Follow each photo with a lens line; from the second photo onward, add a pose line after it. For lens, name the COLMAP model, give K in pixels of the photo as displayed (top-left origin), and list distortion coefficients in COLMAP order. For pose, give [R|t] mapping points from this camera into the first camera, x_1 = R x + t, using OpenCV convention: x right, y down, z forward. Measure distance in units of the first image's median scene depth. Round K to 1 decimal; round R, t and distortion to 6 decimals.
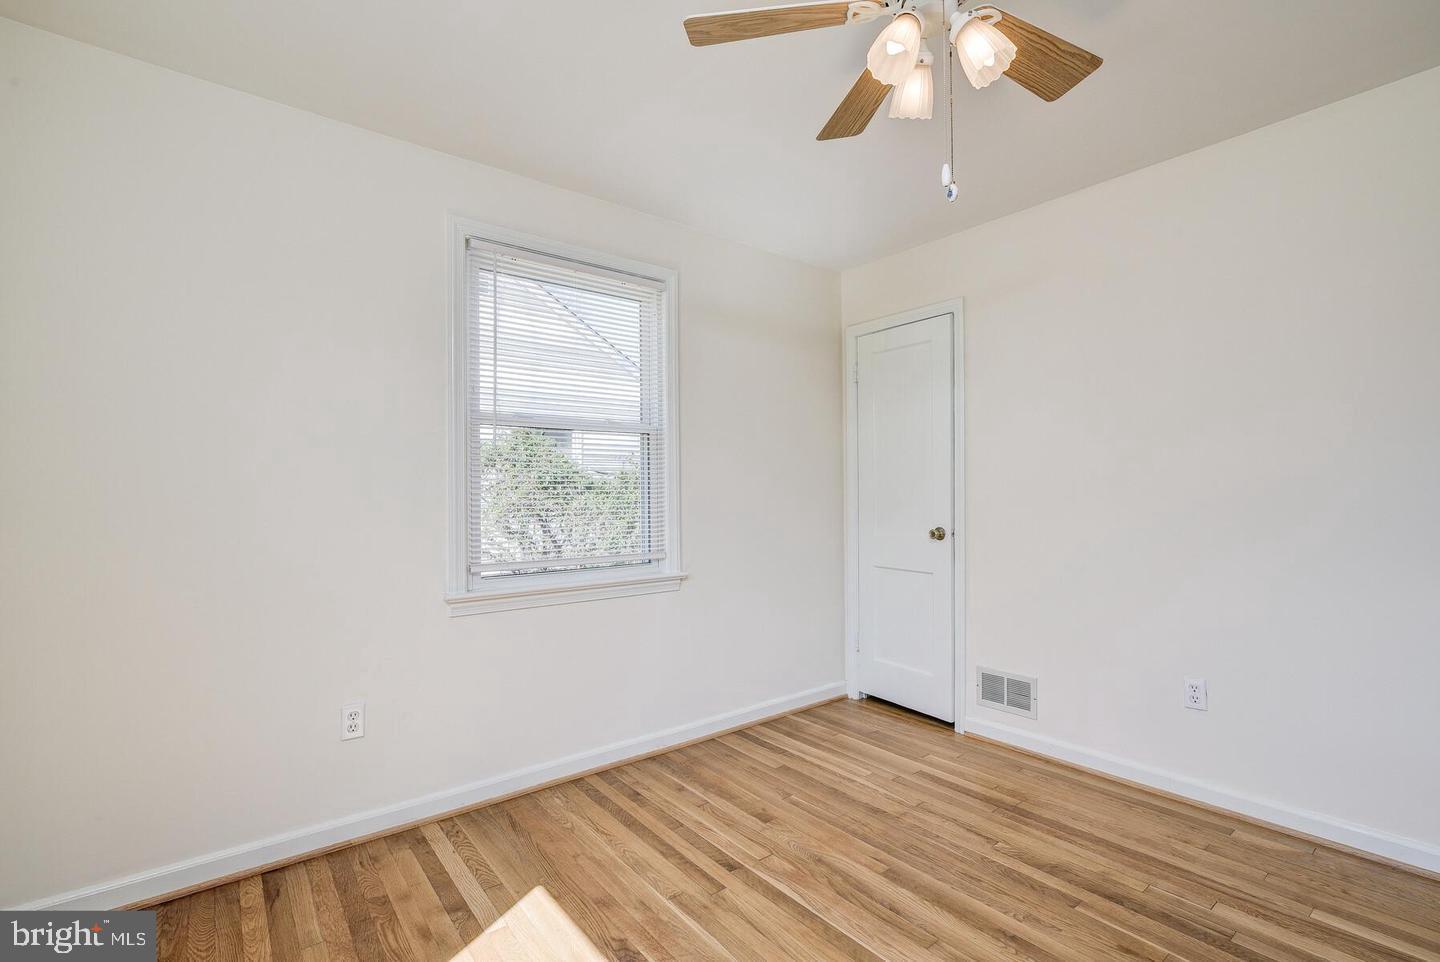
lens RADIAL K [[658.8, 0, 720.0], [0, 658.8, 481.0], [0, 0, 1]] dist [-0.002319, -0.000092]
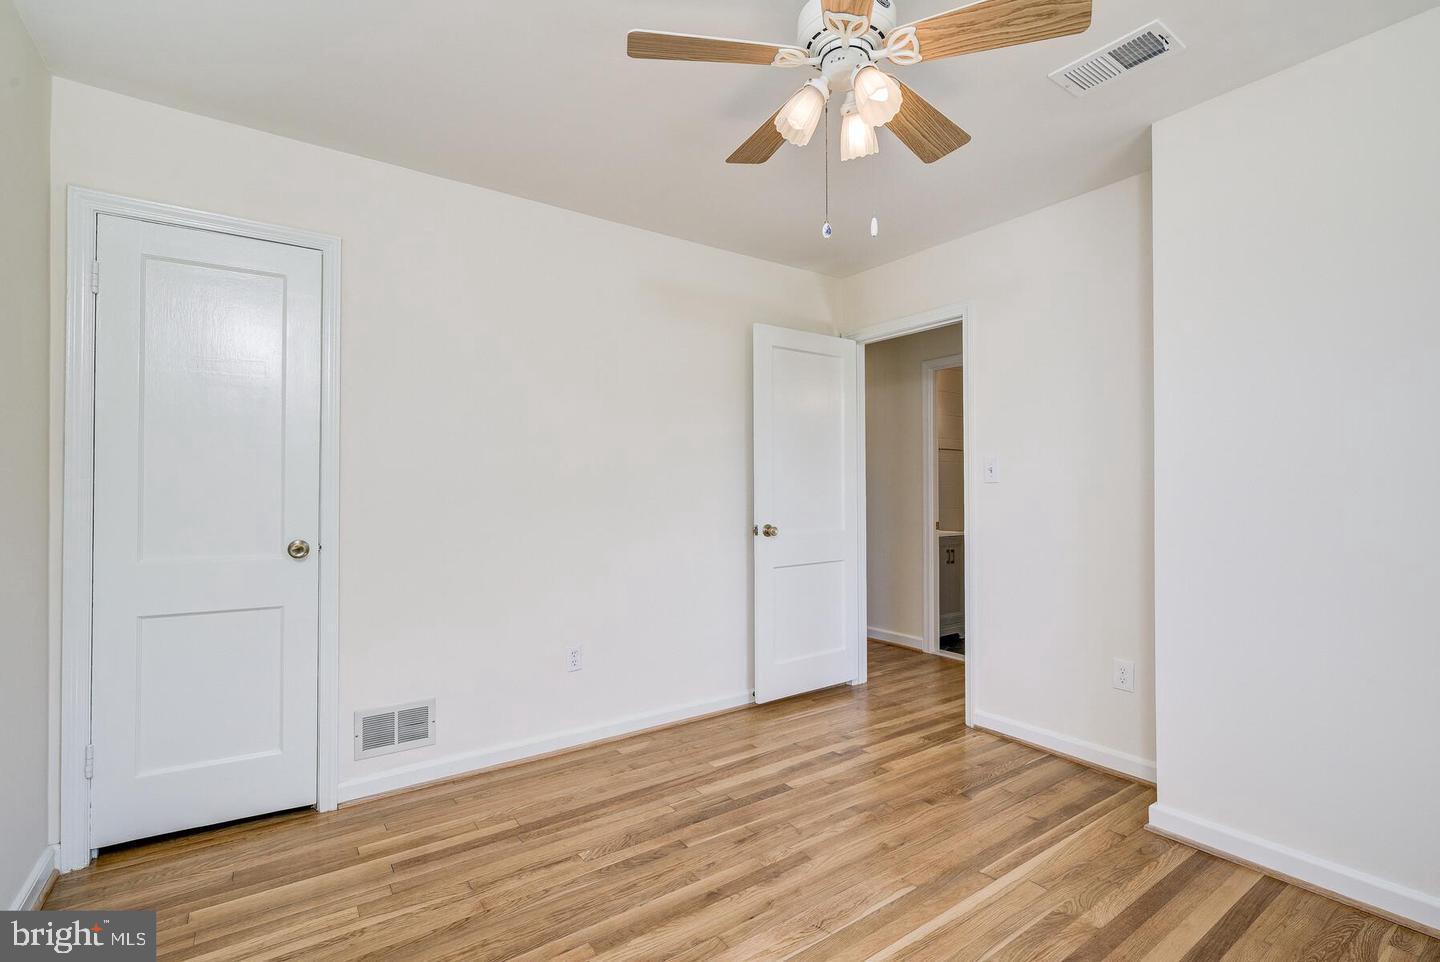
lens RADIAL K [[658.8, 0, 720.0], [0, 658.8, 481.0], [0, 0, 1]] dist [-0.002319, -0.000092]
pose [[0.052846, 0.020381, 0.998395, -0.474881], [-0.015987, 0.999681, -0.019561, 0.016328], [-0.998475, -0.014928, 0.053155, 0.662317]]
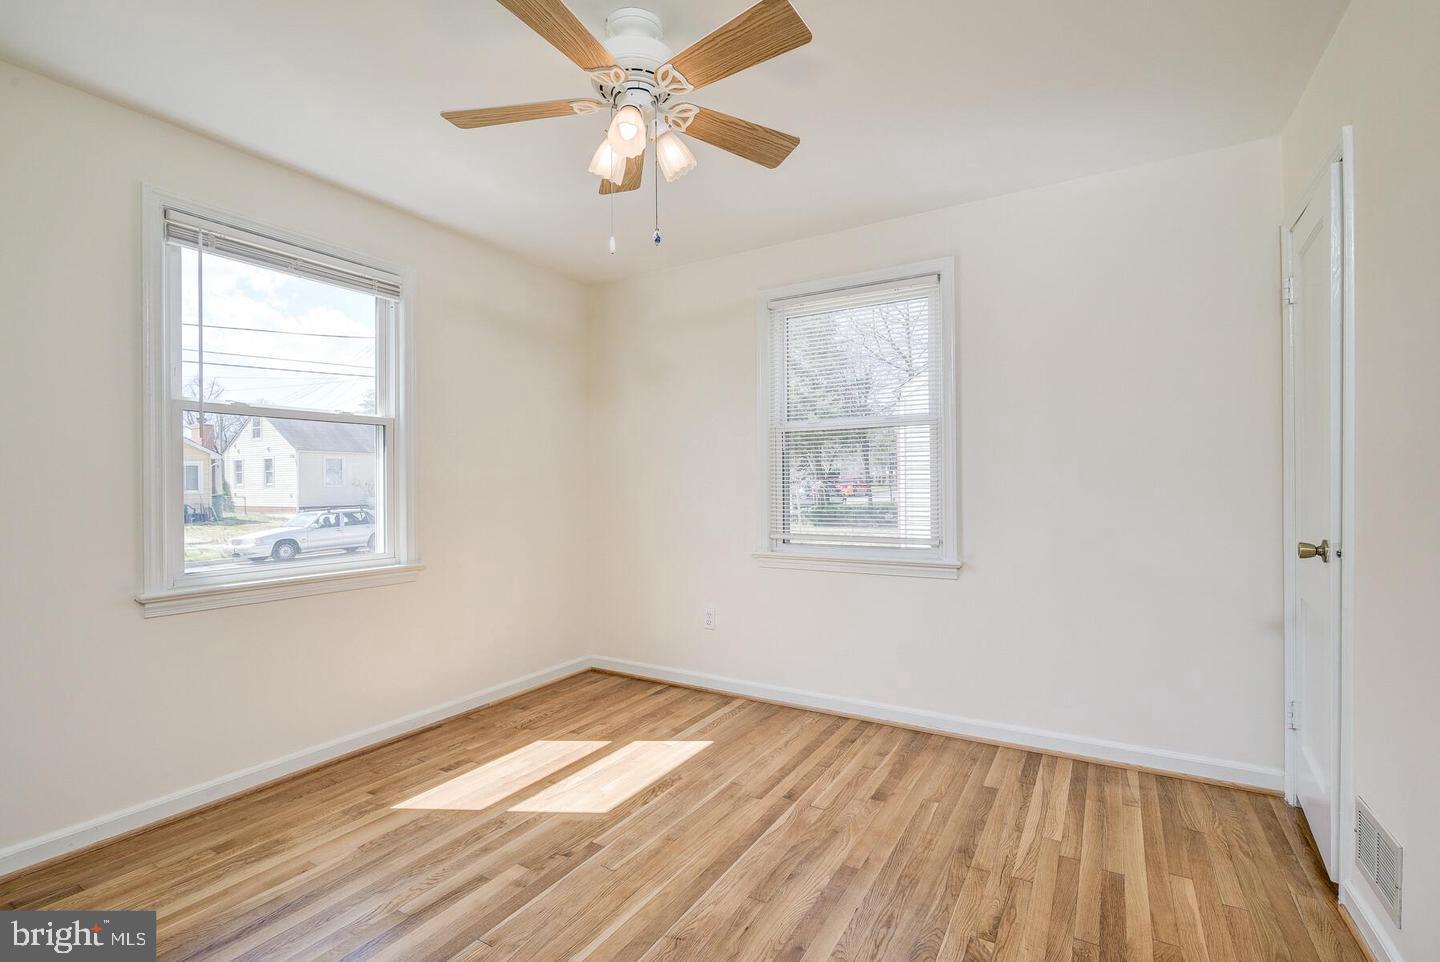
lens RADIAL K [[650.4, 0, 720.0], [0, 650.4, 481.0], [0, 0, 1]] dist [-0.003859, -0.000533]
pose [[0.350487, -0.004108, -0.936558, 0.893565], [0.018367, 0.999828, 0.002488, 0.010373], [0.936387, -0.018074, 0.350503, 0.401787]]
